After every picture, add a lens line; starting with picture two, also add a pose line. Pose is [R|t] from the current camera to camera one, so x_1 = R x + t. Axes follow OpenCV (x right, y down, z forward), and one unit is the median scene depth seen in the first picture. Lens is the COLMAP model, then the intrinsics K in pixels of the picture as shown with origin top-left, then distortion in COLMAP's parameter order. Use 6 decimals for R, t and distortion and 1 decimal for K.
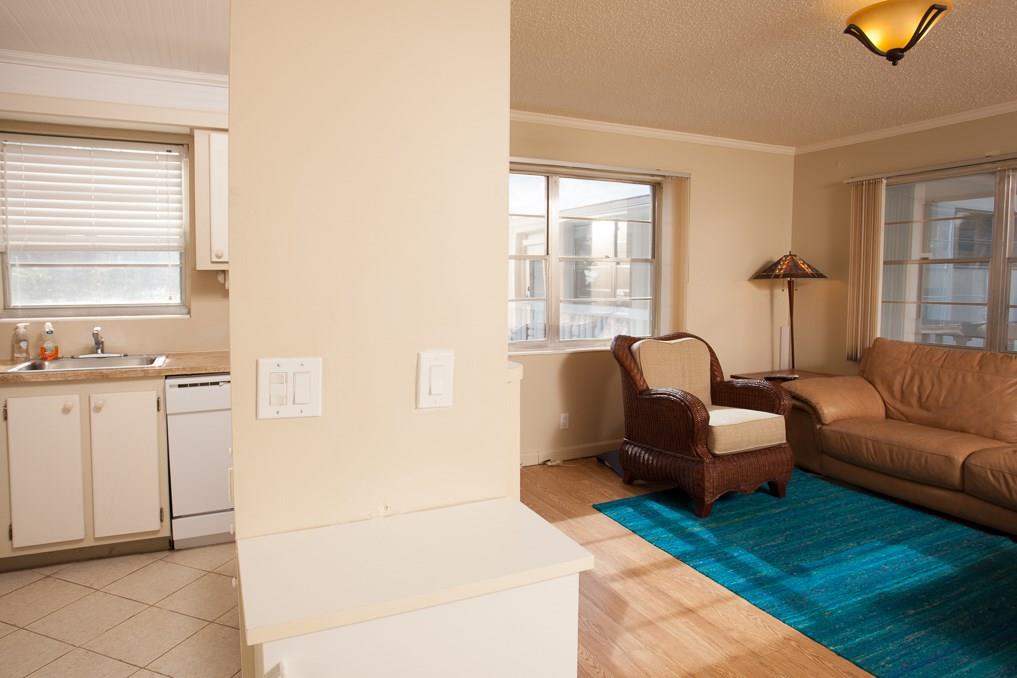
lens RADIAL K [[644.1, 0, 496.0], [0, 644.1, 305.0], [0, 0, 1]] dist [-0.050795, 0.022104]
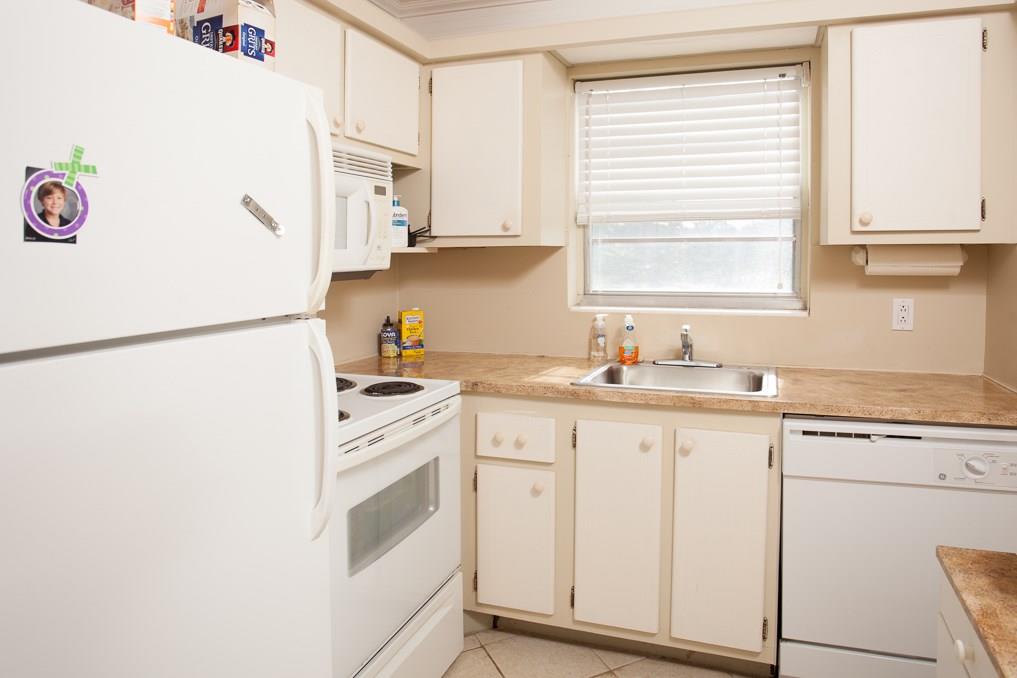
lens RADIAL K [[644.1, 0, 496.0], [0, 644.1, 305.0], [0, 0, 1]] dist [-0.050795, 0.022104]
pose [[0.679163, 0.053385, -0.732043, -0.243884], [-0.026892, 0.998492, 0.047866, -0.017437], [0.733494, -0.012823, 0.679574, 0.345197]]
